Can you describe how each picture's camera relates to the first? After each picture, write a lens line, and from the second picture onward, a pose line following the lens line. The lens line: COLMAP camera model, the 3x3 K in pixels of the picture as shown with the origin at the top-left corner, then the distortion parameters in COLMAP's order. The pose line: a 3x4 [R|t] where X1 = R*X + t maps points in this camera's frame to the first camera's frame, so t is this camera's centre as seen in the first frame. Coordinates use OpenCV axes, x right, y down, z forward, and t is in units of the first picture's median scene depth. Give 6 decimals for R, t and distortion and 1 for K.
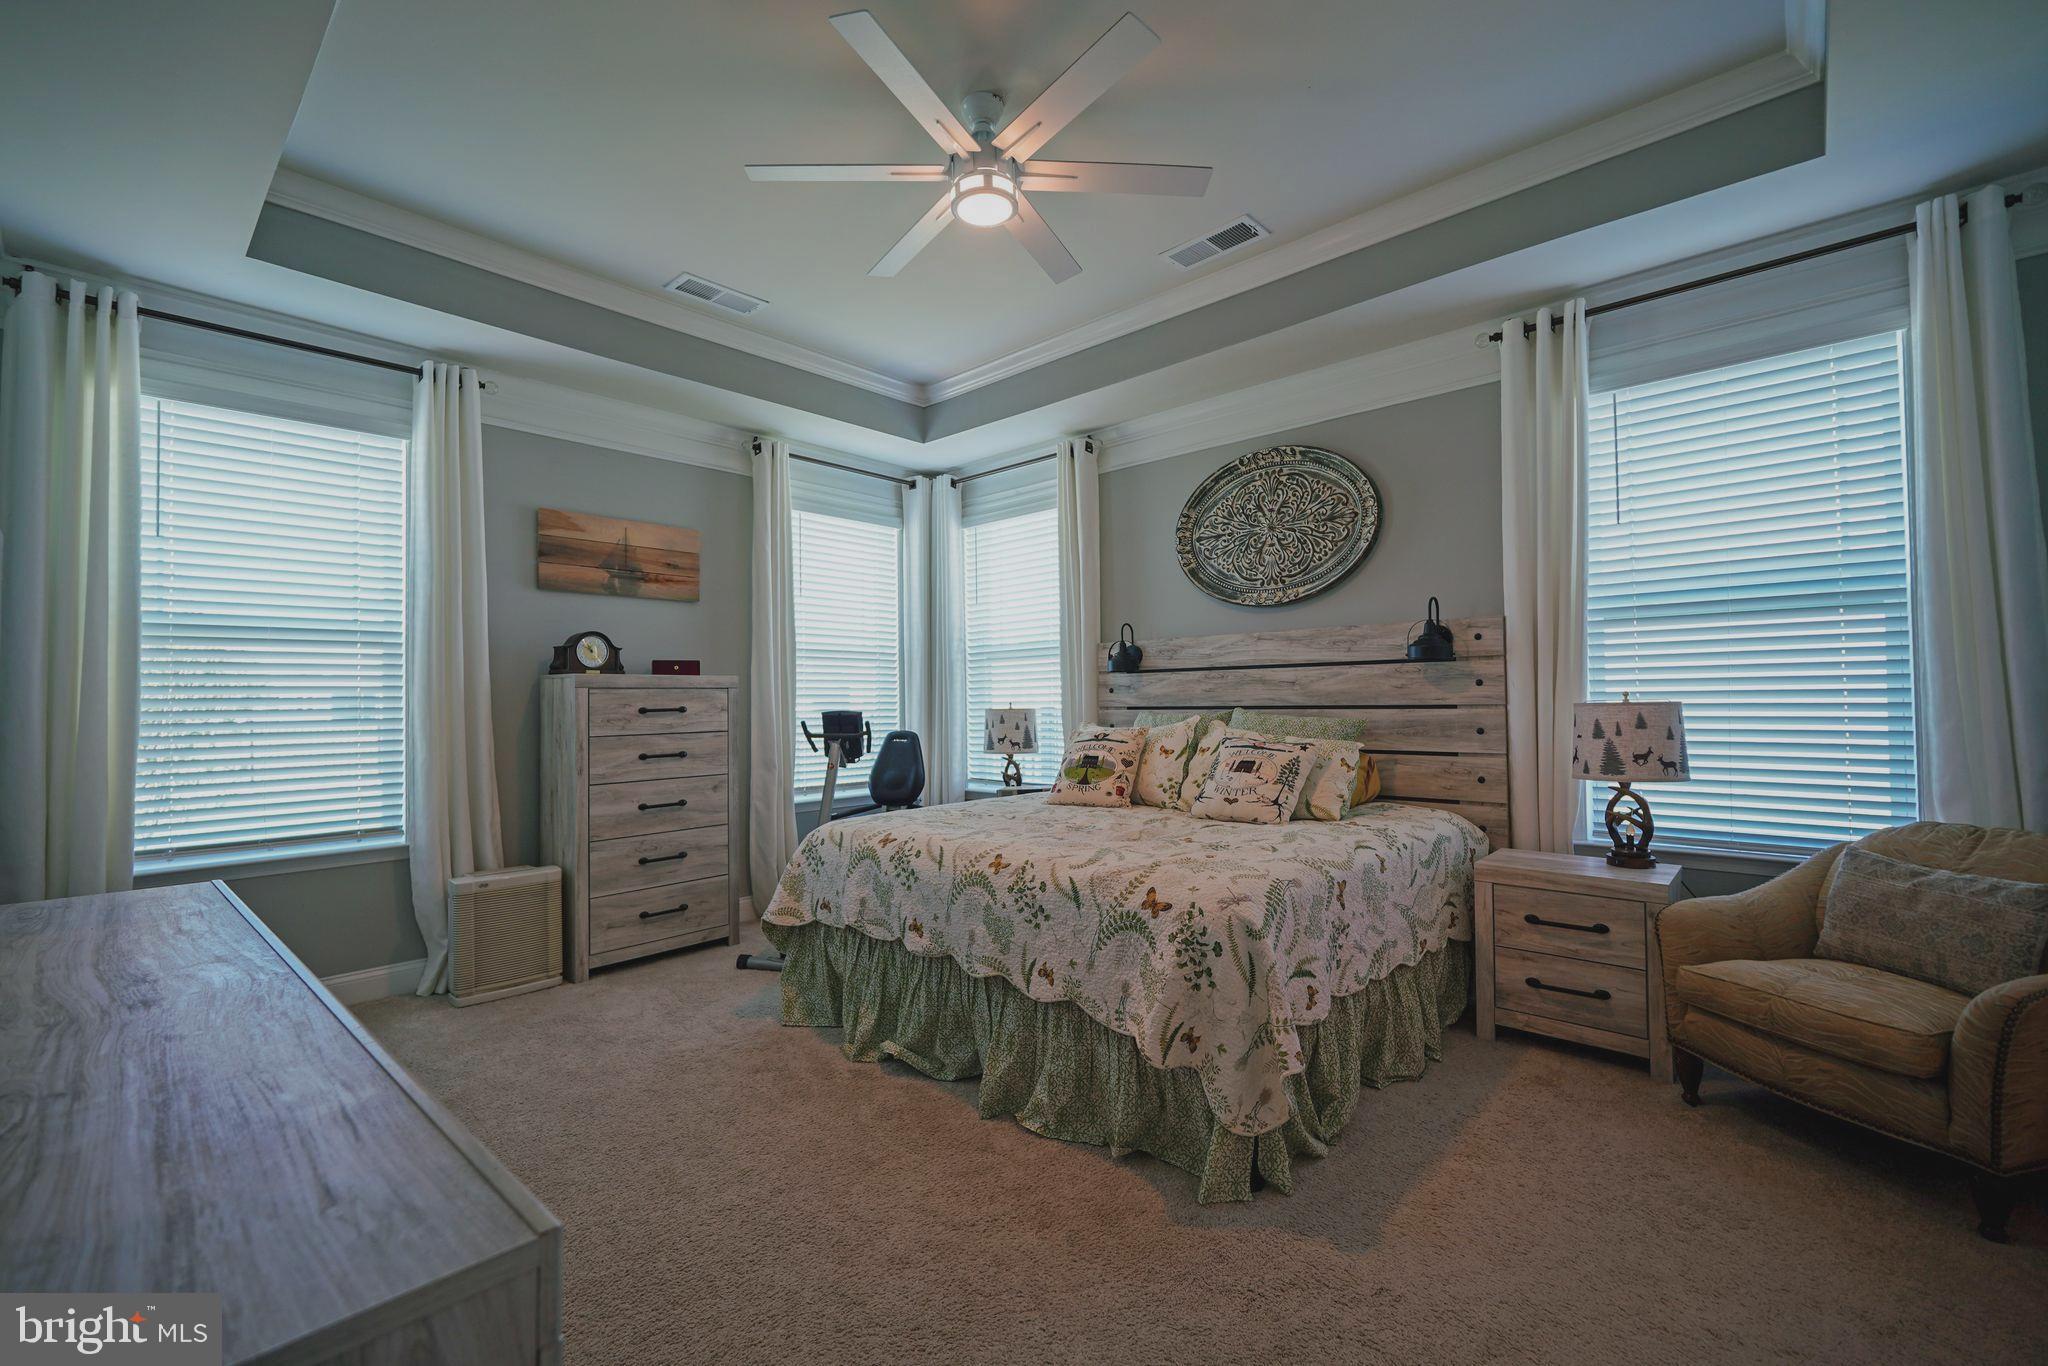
lens RADIAL K [[921.0, 0, 1019.7], [0, 921.0, 681.3], [0, 0, 1]] dist [-0.000276, 0.000043]
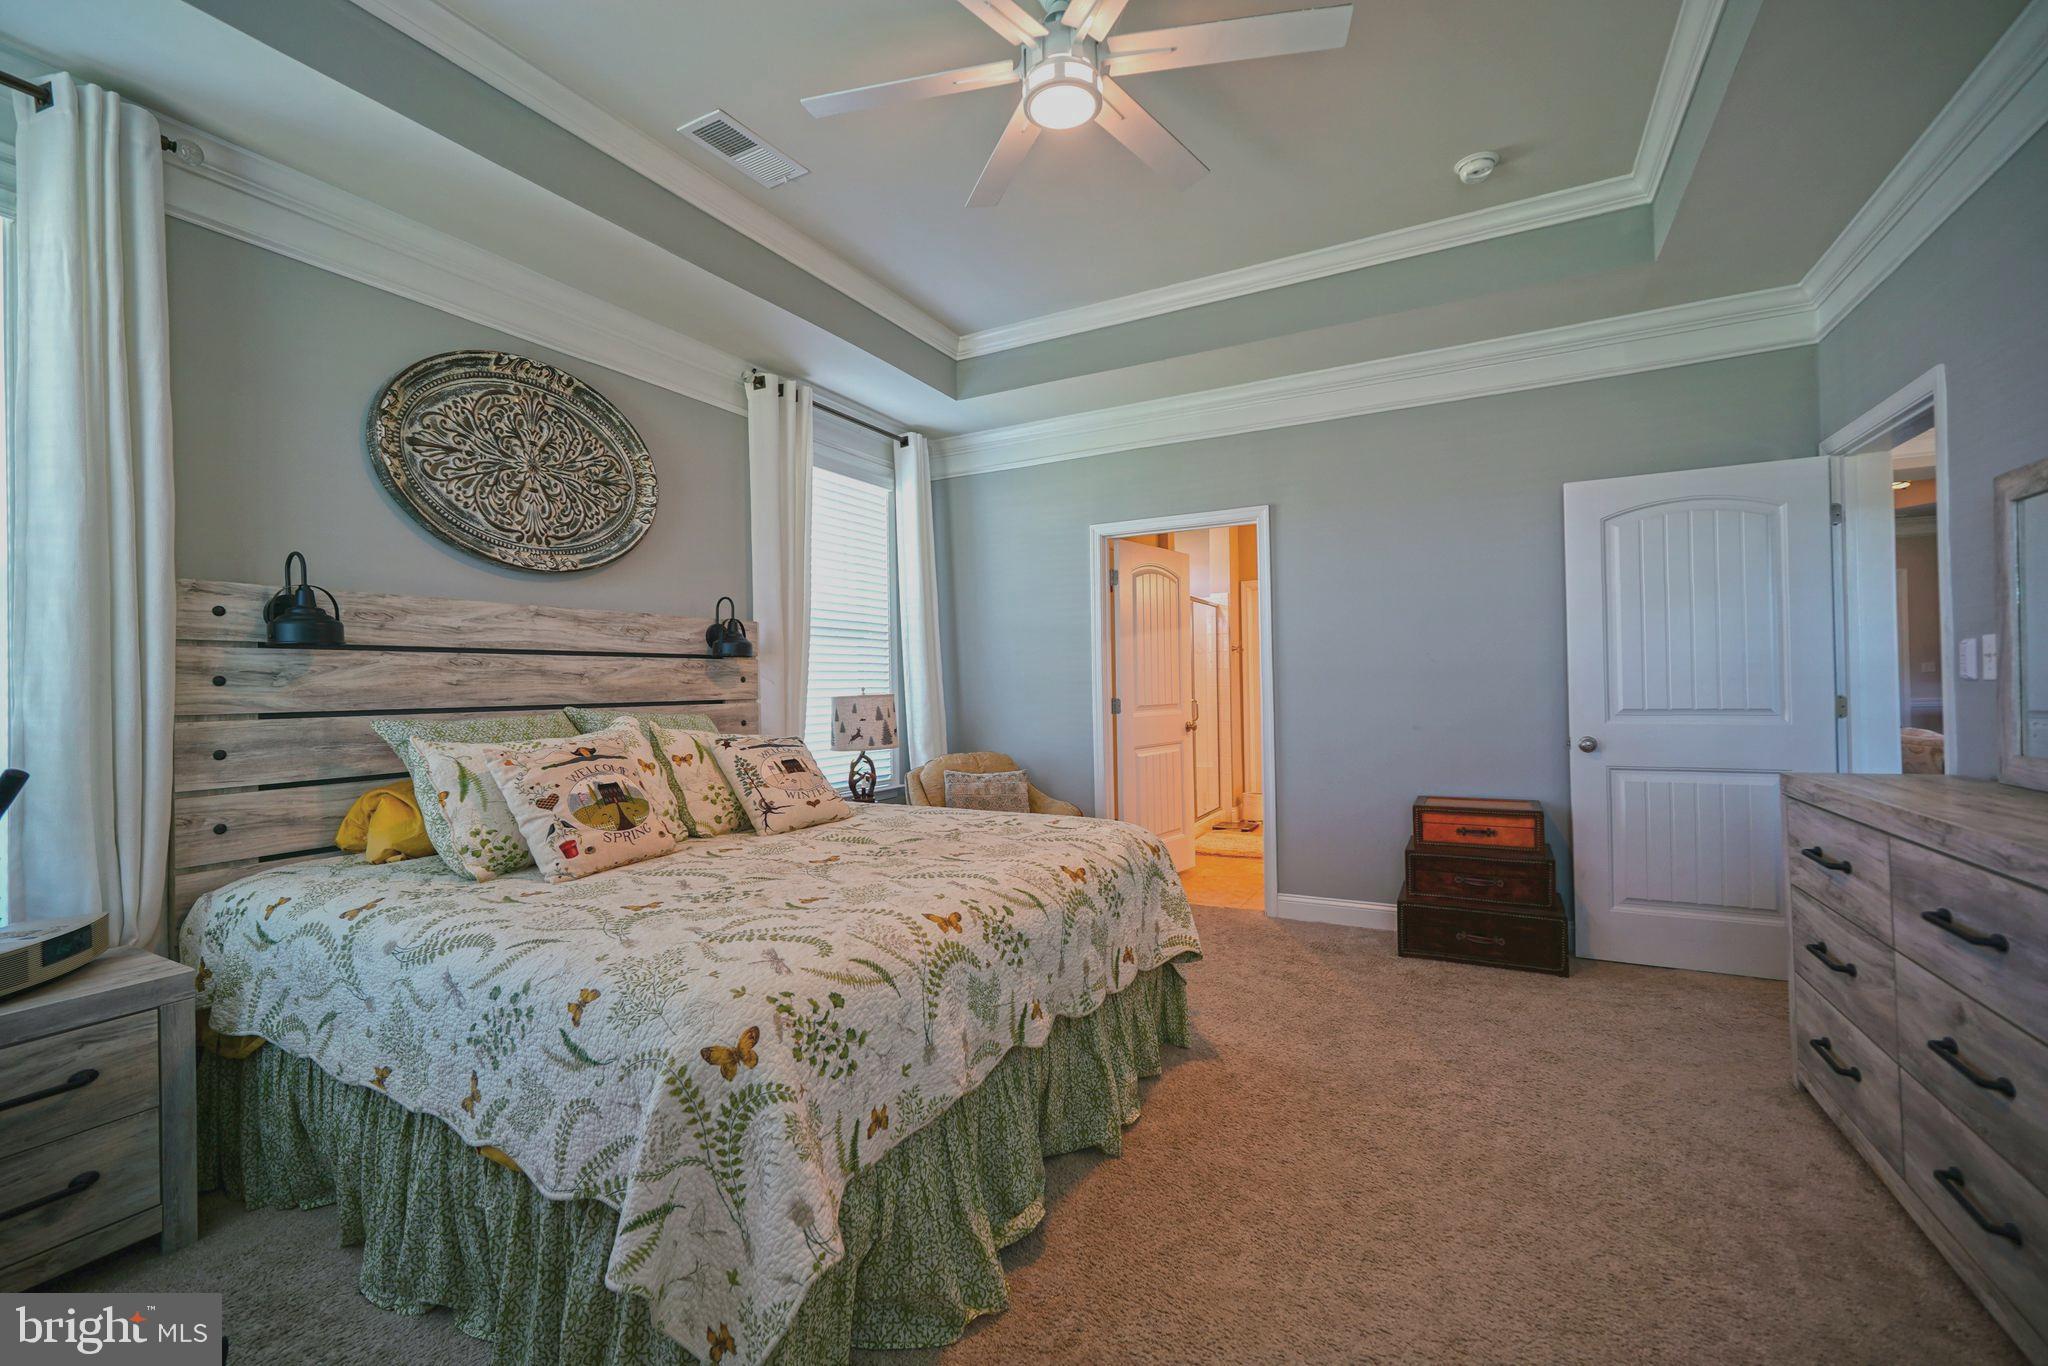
lens RADIAL K [[864.8, 0, 1019.7], [0, 864.8, 686.0], [0, 0, 1]] dist [-0.001325, 0.000880]
pose [[-0.264958, 0.015340, 0.964138, -0.521748], [-0.001657, 0.999865, -0.016364, 0.022567], [-0.964259, -0.005933, -0.264896, 0.830222]]
